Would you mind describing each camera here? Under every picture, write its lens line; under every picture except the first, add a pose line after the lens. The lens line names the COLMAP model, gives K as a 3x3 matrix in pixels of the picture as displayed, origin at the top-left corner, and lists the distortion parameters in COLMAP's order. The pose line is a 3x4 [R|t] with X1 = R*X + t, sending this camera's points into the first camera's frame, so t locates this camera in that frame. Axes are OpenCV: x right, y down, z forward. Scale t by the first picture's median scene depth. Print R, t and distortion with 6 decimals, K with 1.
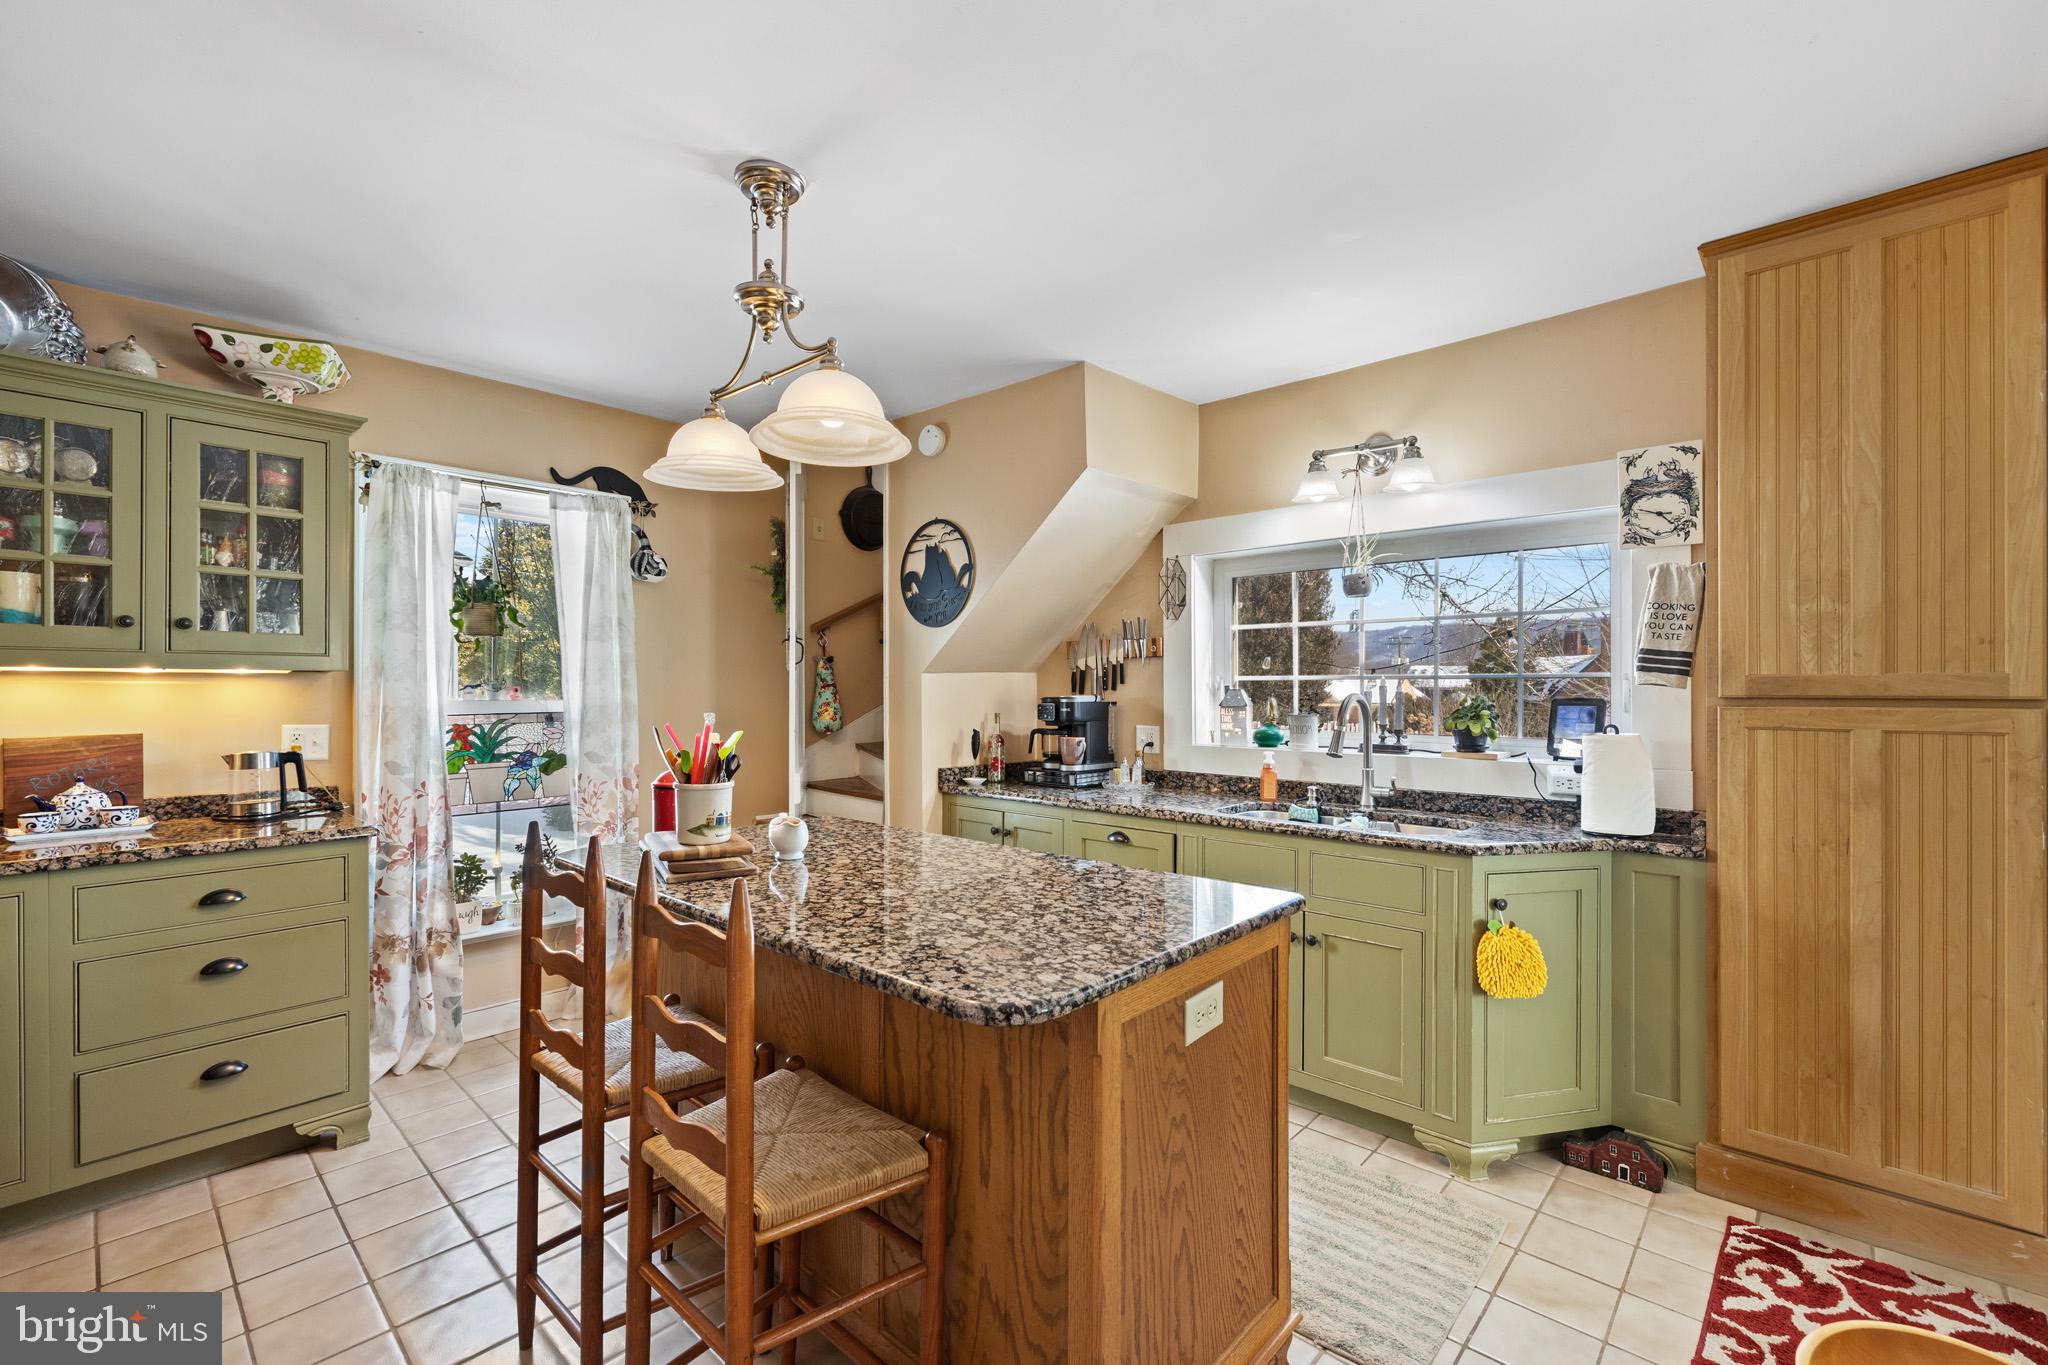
lens RADIAL K [[869.3, 0, 1009.5], [0, 869.3, 667.1], [0, 0, 1]] dist [-0.000409, 0.000111]
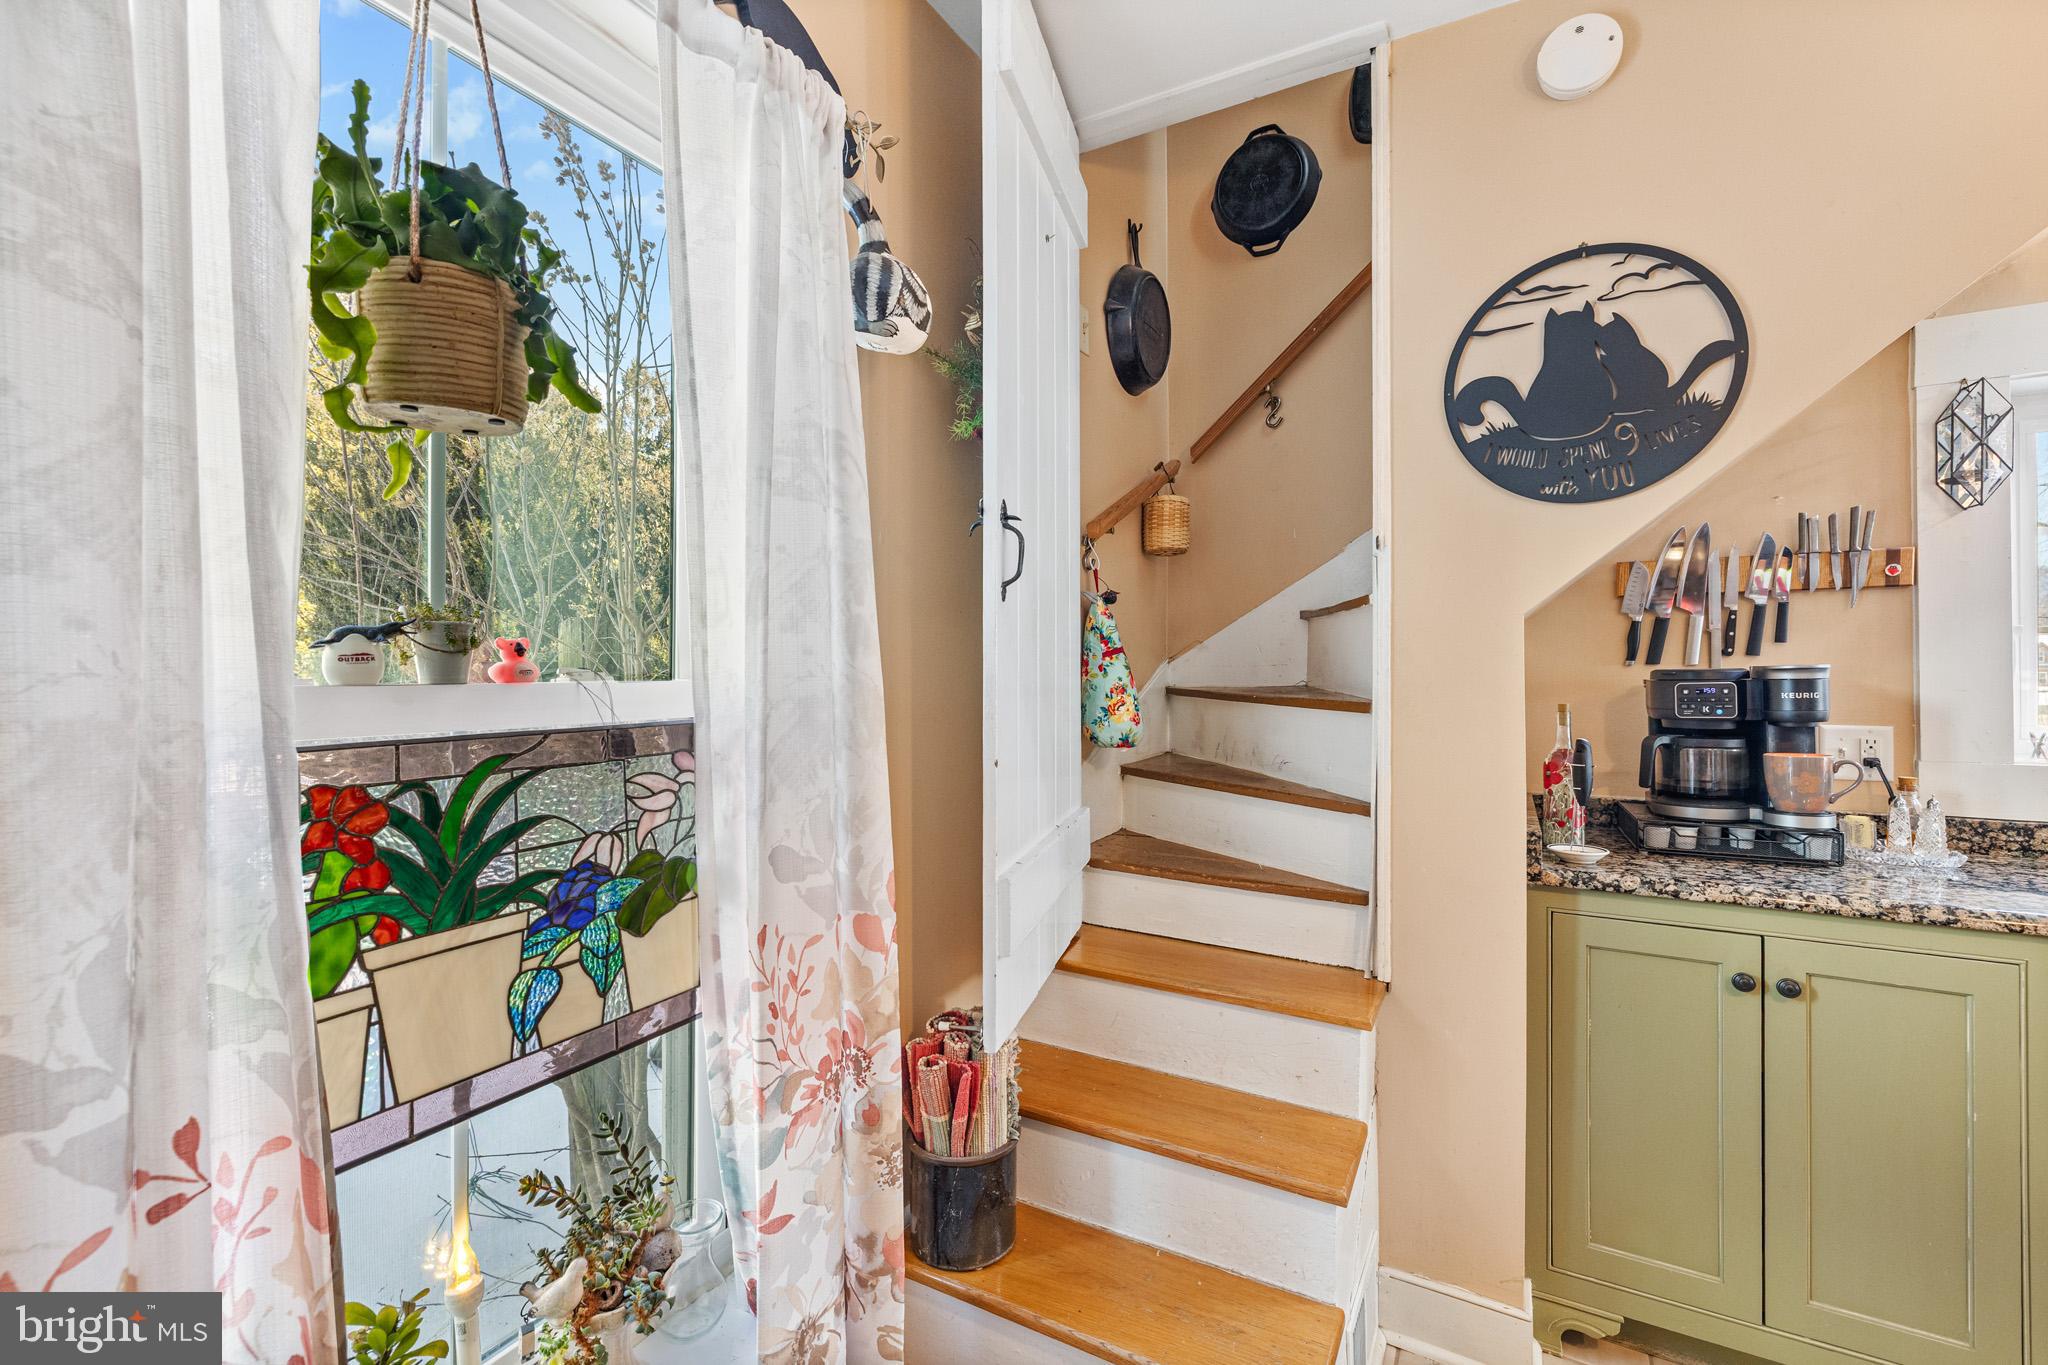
lens RADIAL K [[876.0, 0, 1001.5], [0, 876.0, 662.9], [0, 0, 1]] dist [0.000060, 0.000153]
pose [[0.974190, -0.002271, 0.225719, -0.478803], [-0.000938, 0.999900, 0.014108, 0.026827], [-0.225729, -0.013956, 0.974090, 0.682256]]
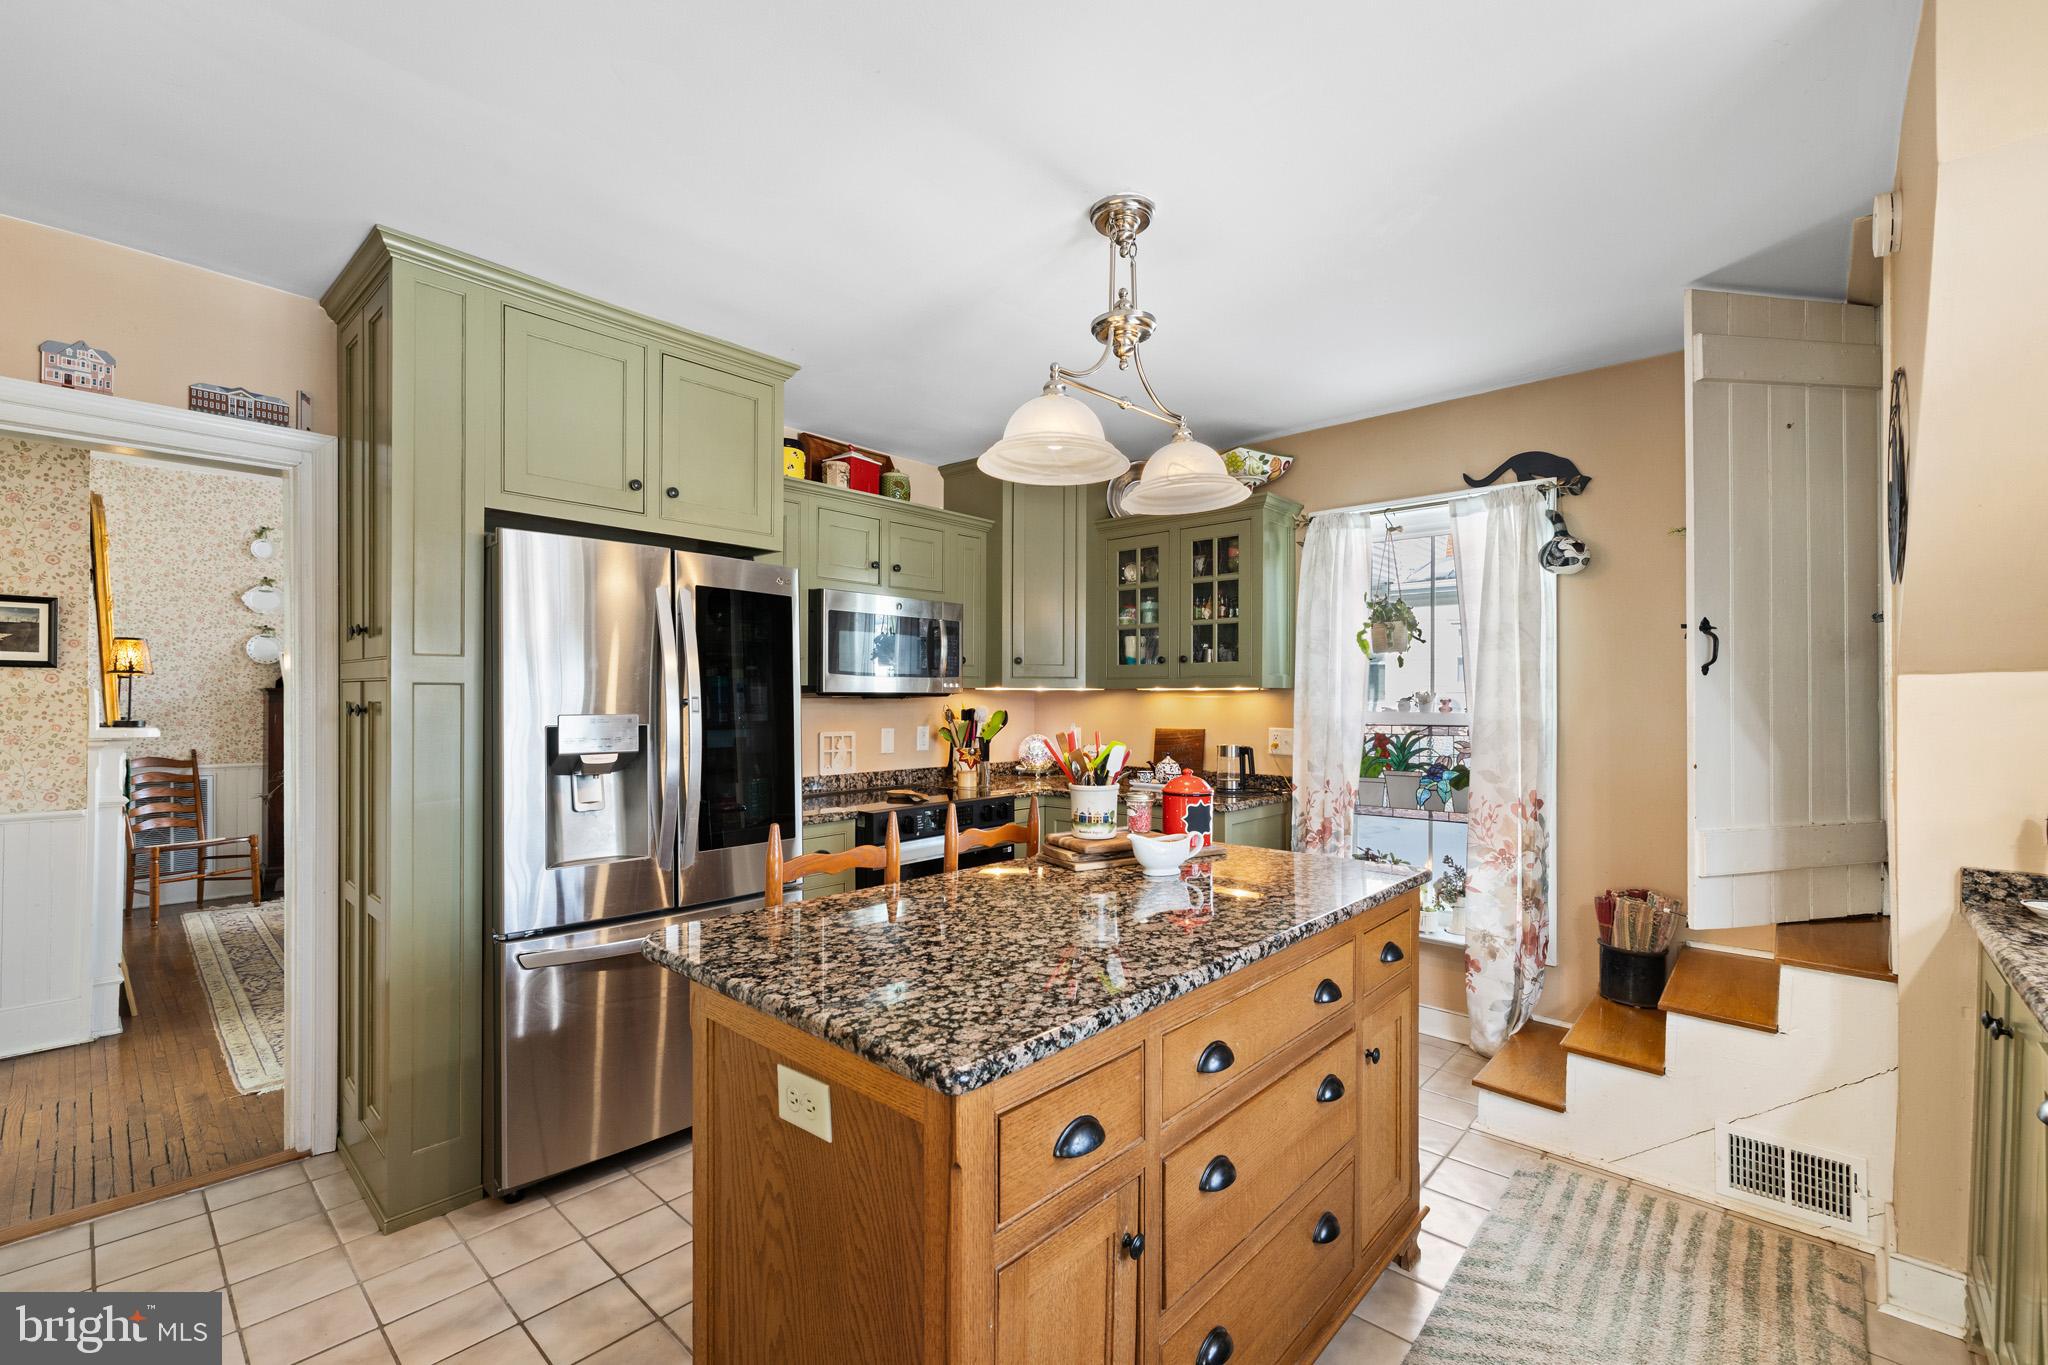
lens RADIAL K [[871.3, 0, 1033.6], [0, 871.3, 681.0], [0, 0, 1]] dist [-0.000003, 0.000335]
pose [[0.009165, -0.021061, -0.999736, 0.445494], [0.022771, 0.999523, -0.020848, 0.011091], [0.999699, -0.022574, 0.009640, 0.516831]]
